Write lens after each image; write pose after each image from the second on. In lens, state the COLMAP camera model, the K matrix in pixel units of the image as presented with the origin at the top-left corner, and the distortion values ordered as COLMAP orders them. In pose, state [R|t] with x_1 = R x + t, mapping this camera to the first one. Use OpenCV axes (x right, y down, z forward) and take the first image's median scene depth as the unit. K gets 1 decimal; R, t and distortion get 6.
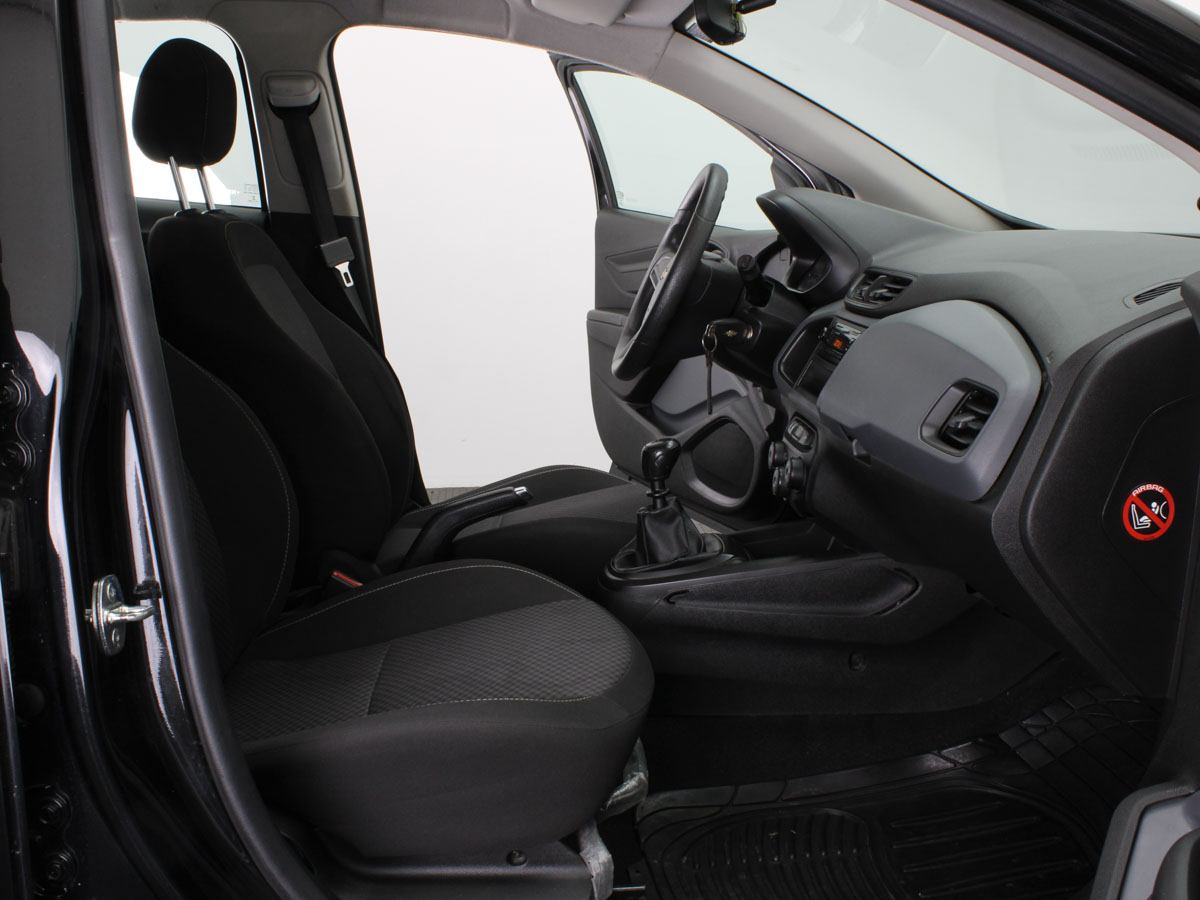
lens RADIAL K [[1138.0, 0, 600.0], [0, 1138.0, 450.0], [0, 0, 1]] dist [-0.002457, -0.000403]
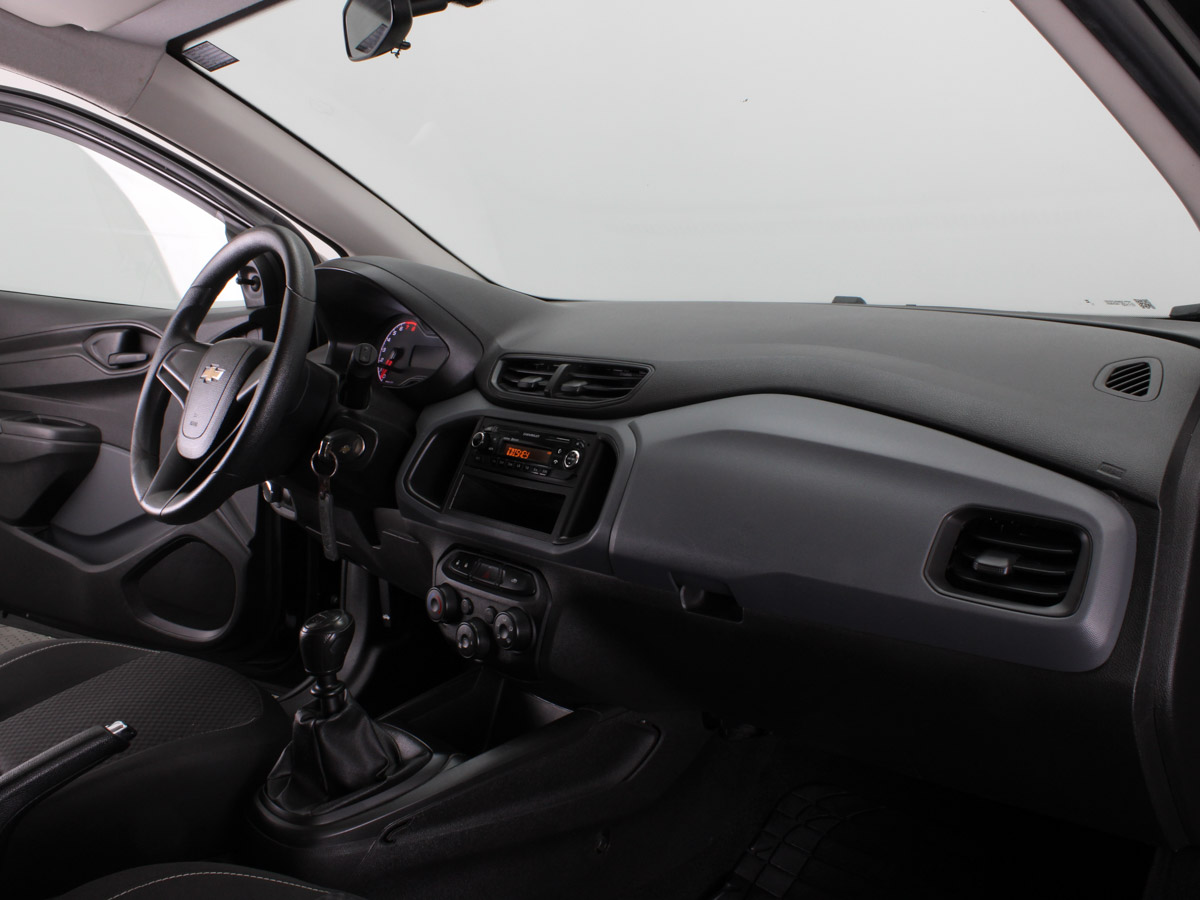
lens RADIAL K [[1128.0, 0, 600.0], [0, 1128.0, 450.0], [0, 0, 1]] dist [-0.176769, 0.171906]
pose [[0.806182, -0.099110, 0.583308, -0.183275], [0.129988, 0.991452, -0.011197, -0.072966], [-0.577213, 0.084850, 0.812174, 0.310043]]
